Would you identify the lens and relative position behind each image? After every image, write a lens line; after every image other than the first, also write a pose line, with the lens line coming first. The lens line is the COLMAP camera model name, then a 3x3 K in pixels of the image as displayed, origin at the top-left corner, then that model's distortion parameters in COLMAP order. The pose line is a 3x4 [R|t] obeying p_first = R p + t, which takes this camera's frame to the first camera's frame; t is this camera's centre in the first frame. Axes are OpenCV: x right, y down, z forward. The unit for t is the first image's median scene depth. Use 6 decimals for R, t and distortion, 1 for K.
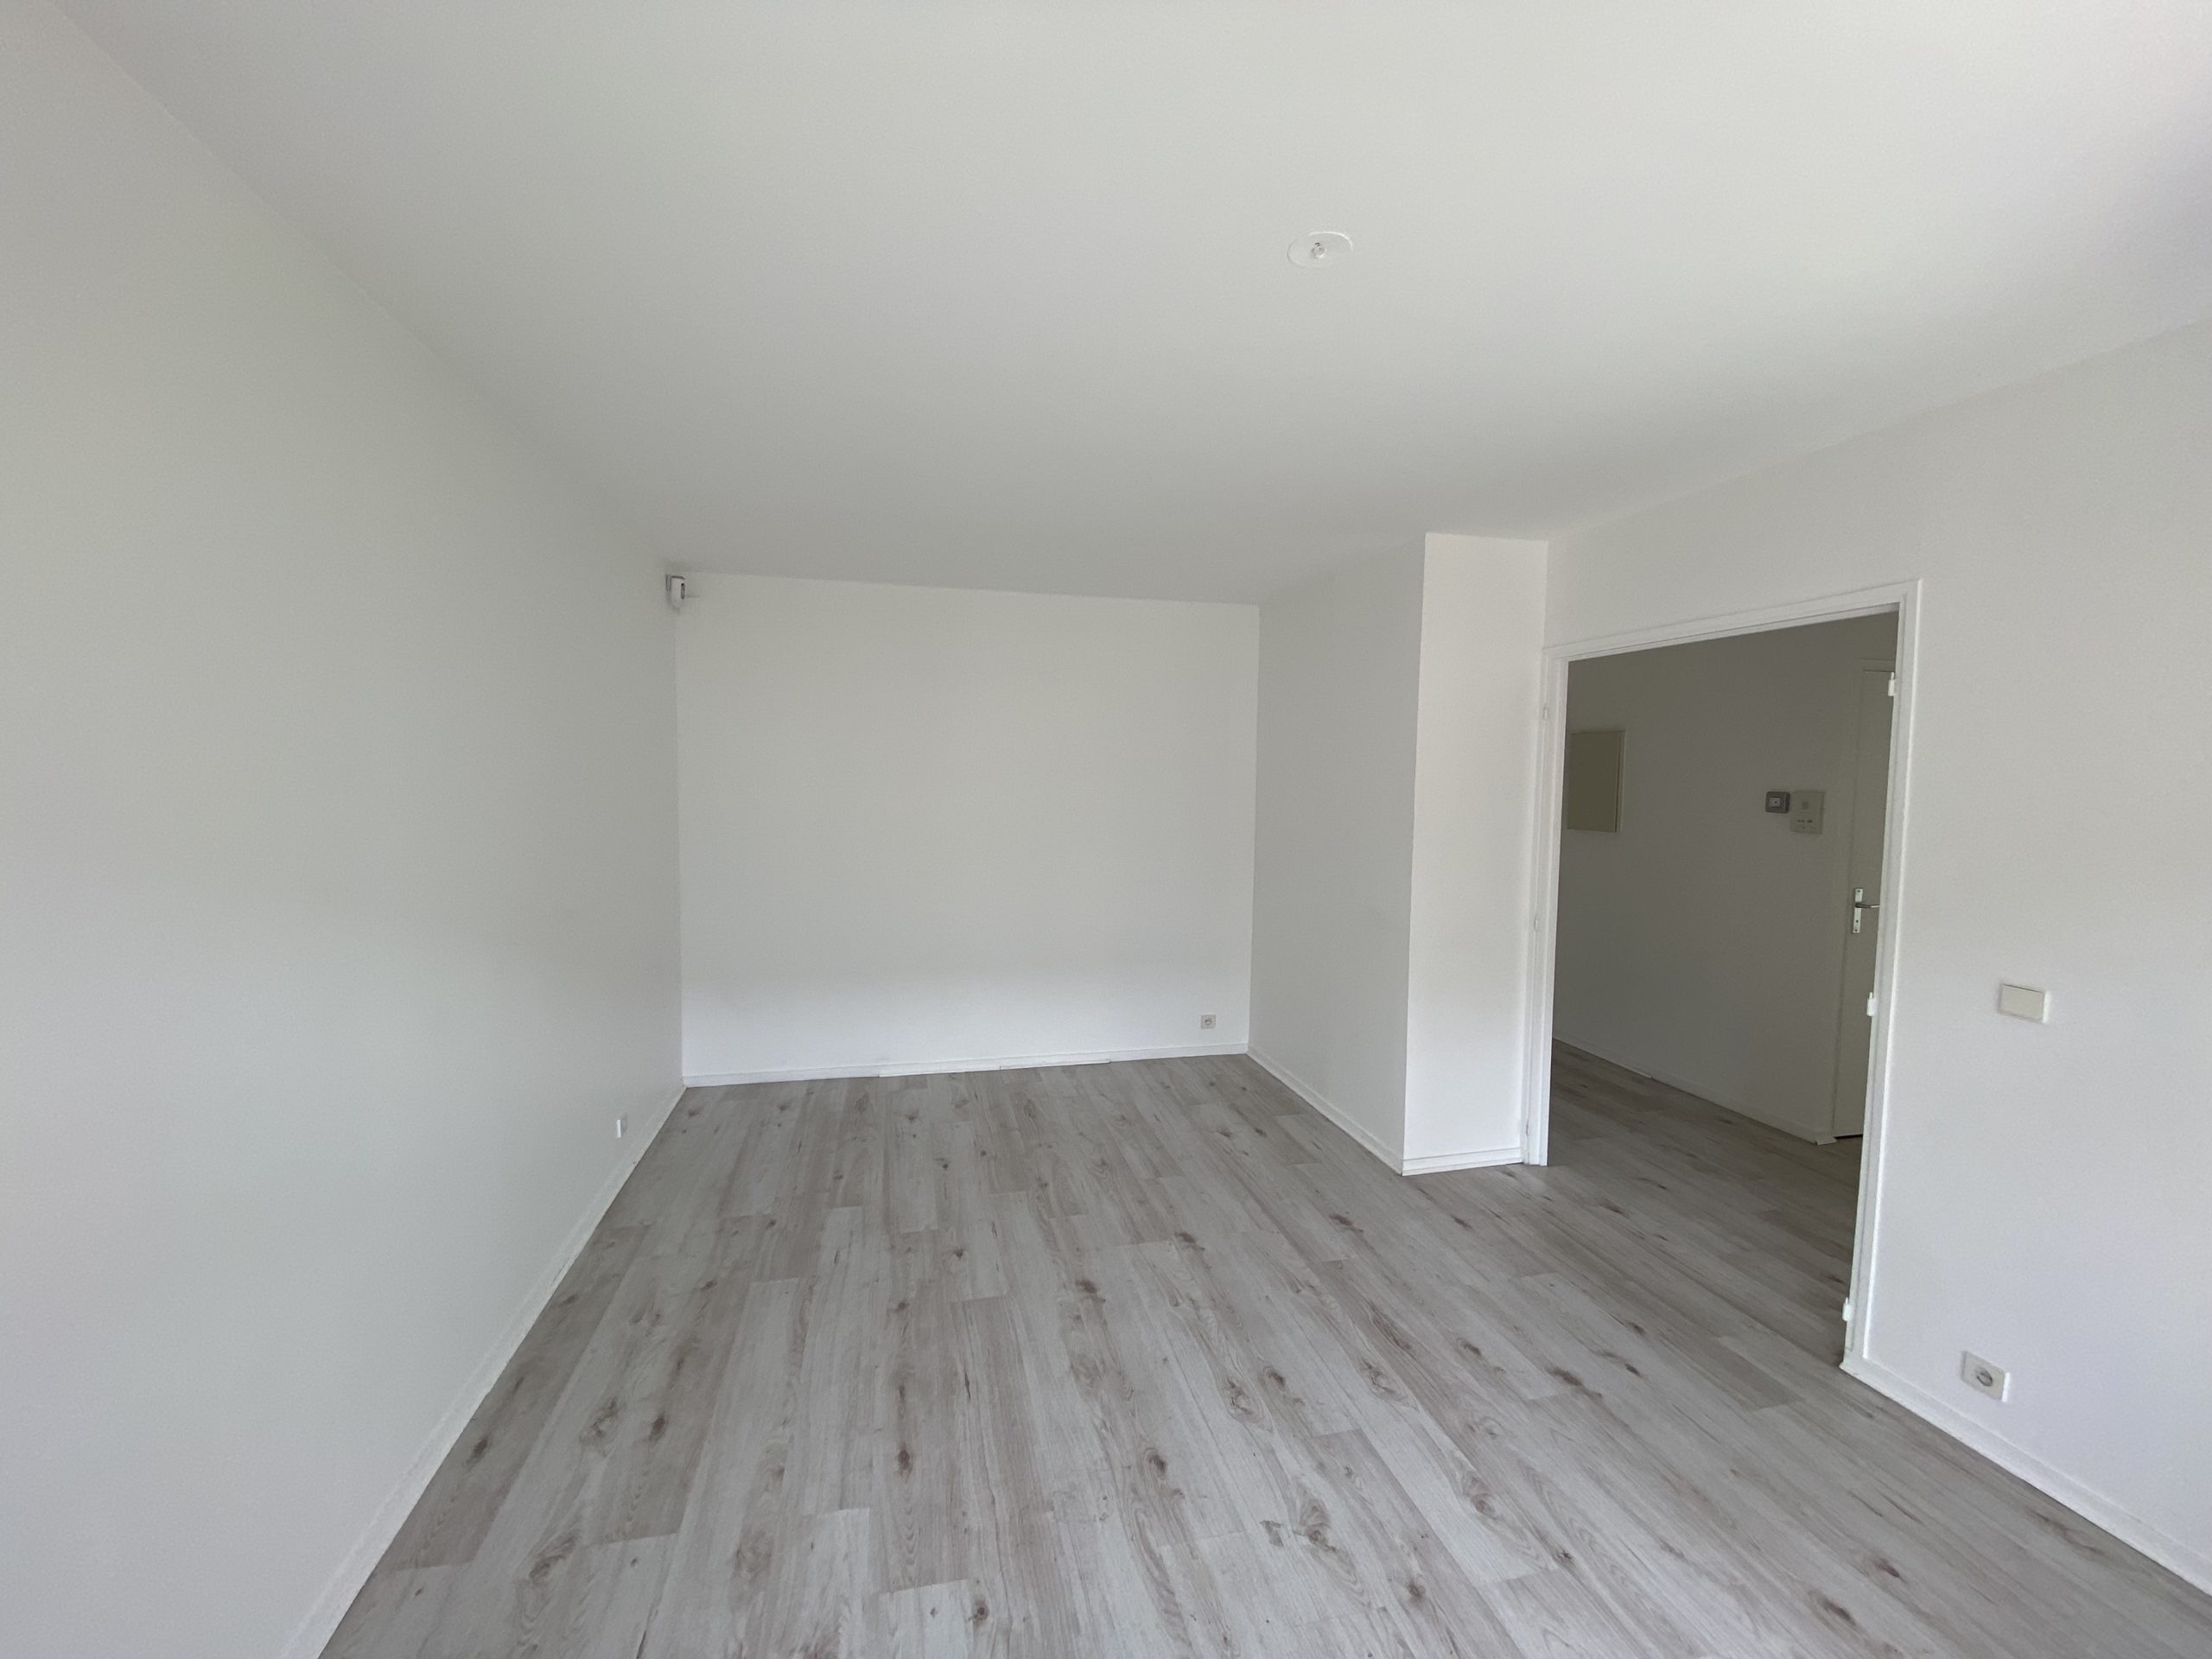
lens RADIAL K [[905.5, 0, 1099.8], [0, 905.5, 826.1], [0, 0, 1]] dist [-0.003369, -0.001711]
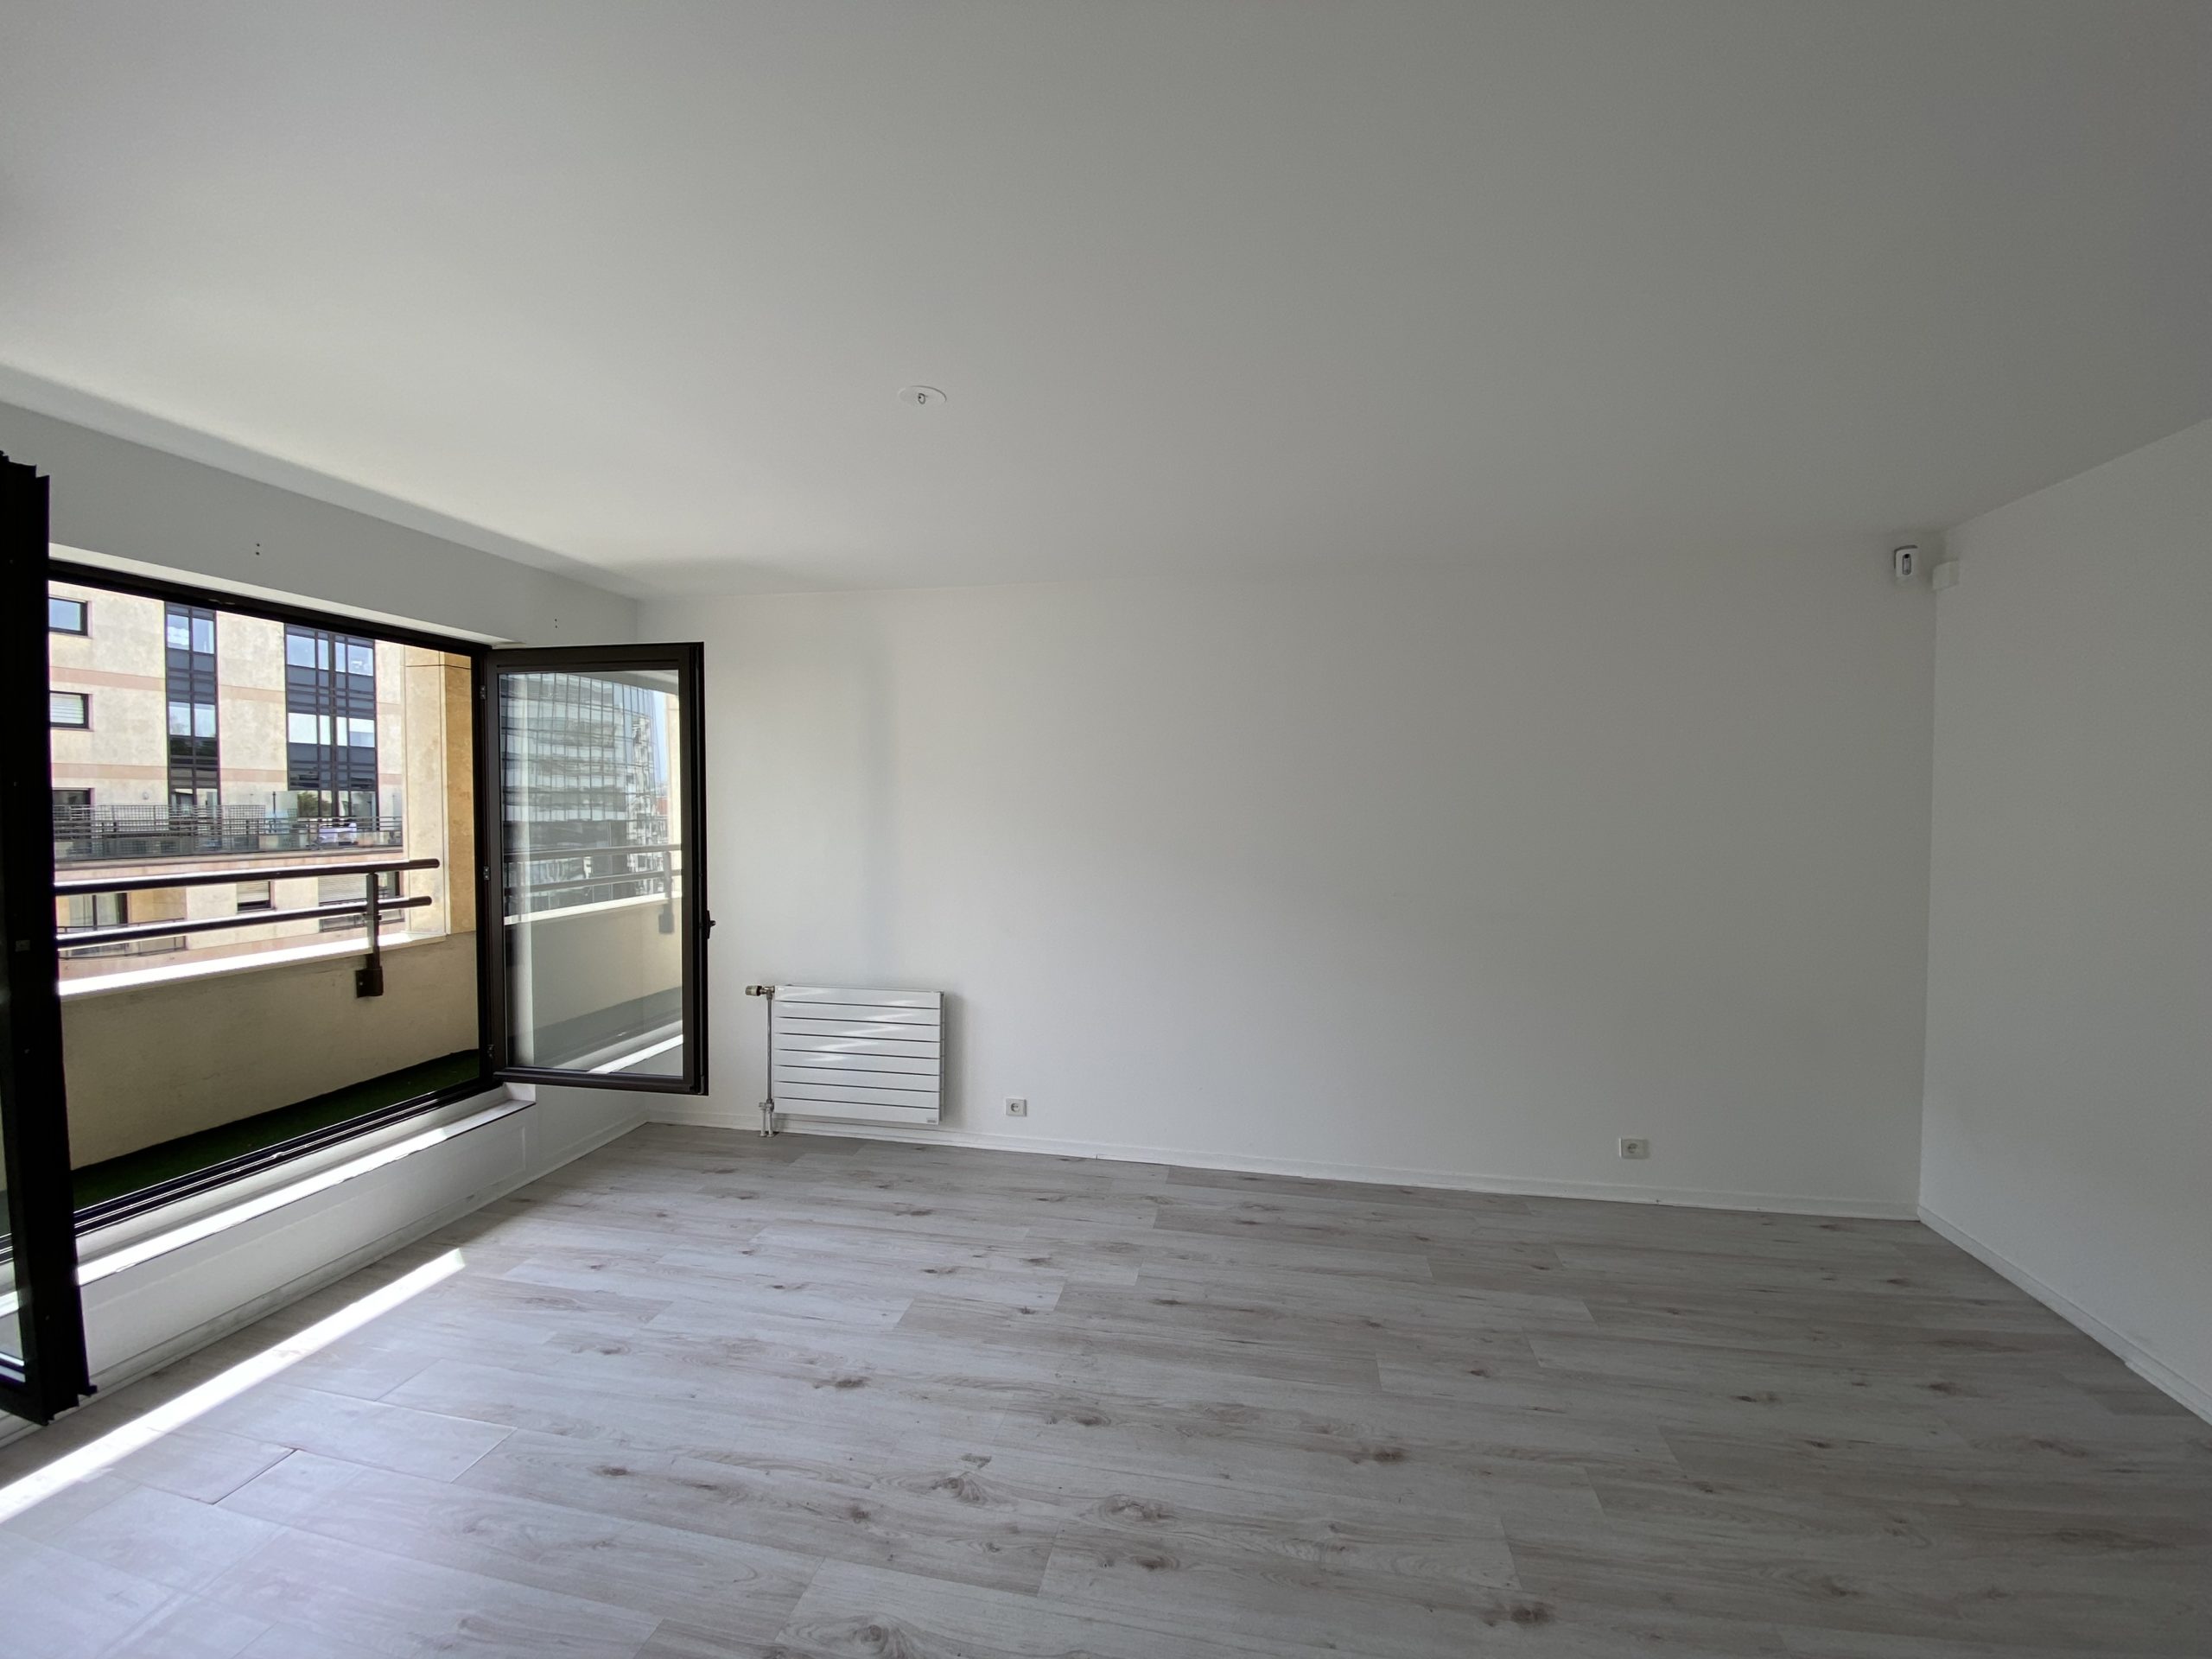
lens RADIAL K [[905.5, 0, 1101.6], [0, 905.5, 834.2], [0, 0, 1]] dist [-0.003369, -0.001711]
pose [[-0.409509, 0.020950, -0.912066, 1.048031], [-0.059519, 0.996993, 0.049624, -0.054447], [0.910363, 0.074607, -0.407030, 1.419066]]
